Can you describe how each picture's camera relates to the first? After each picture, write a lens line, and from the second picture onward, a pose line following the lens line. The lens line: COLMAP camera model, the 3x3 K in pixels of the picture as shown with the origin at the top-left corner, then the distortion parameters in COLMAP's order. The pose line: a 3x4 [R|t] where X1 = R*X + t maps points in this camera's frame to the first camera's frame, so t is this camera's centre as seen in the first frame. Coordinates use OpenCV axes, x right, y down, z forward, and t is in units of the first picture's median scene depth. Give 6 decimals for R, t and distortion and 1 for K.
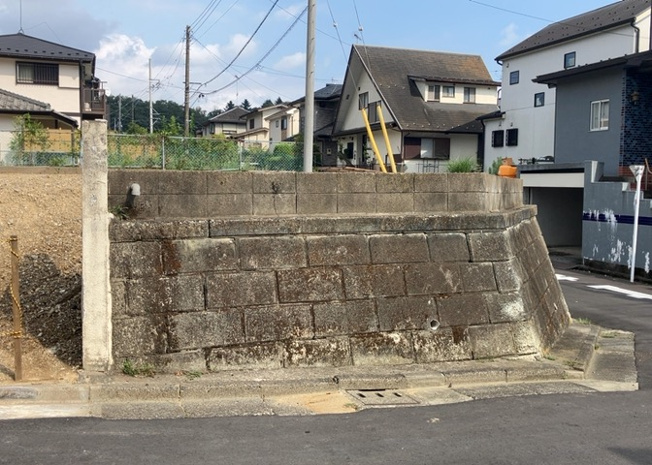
lens RADIAL K [[645.0, 0, 317.6], [0, 645.0, 223.5], [0, 0, 1]] dist [0.023160, 0.000000]
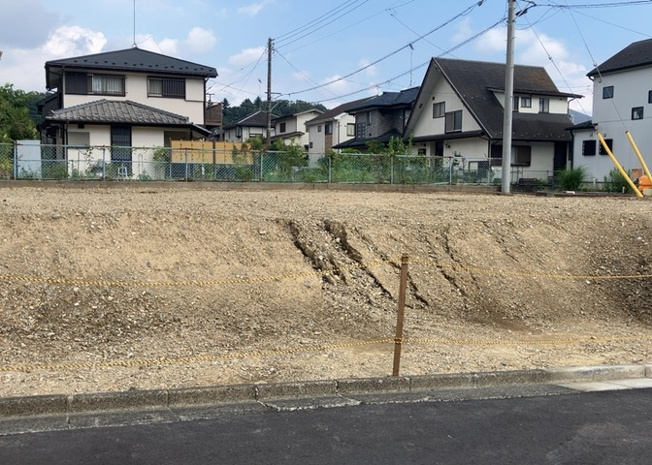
lens RADIAL K [[645.0, 0, 321.1], [0, 645.0, 223.6], [0, 0, 1]] dist [0.023160, 0.000000]
pose [[0.998707, -0.006895, 0.050368, -0.247249], [0.006766, 0.999973, 0.002723, -0.010847], [-0.050385, -0.002379, 0.998727, -0.070464]]
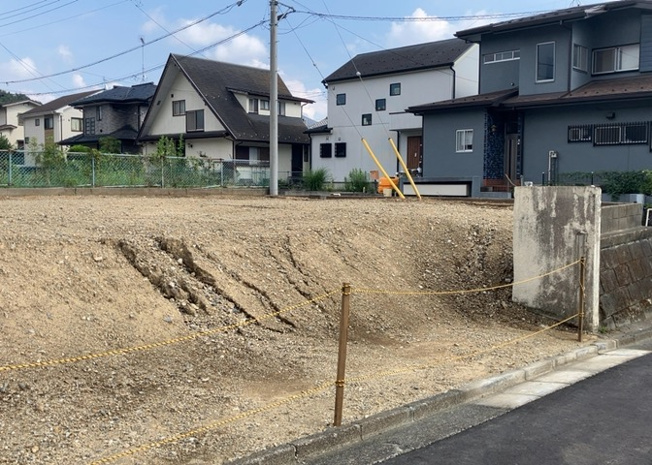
lens RADIAL K [[645.0, 0, 321.9], [0, 645.0, 223.1], [0, 0, 1]] dist [0.023160, 0.000000]
pose [[0.887086, -0.040480, 0.459826, -0.291194], [0.037767, 0.999172, 0.015102, -0.019065], [-0.460057, 0.003970, 0.887880, -0.030713]]
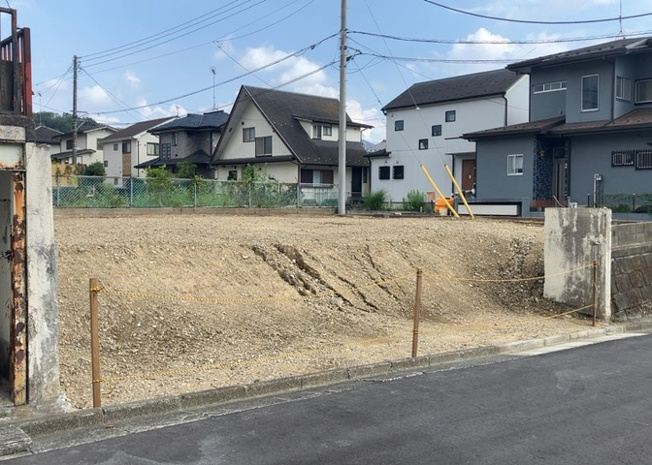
lens RADIAL K [[645.0, 0, 321.2], [0, 645.0, 224.3], [0, 0, 1]] dist [0.023160, 0.000000]
pose [[0.922793, -0.024721, 0.384503, -0.345443], [0.033479, 0.999310, -0.016099, -0.016500], [-0.383839, 0.027728, 0.922984, -0.110990]]
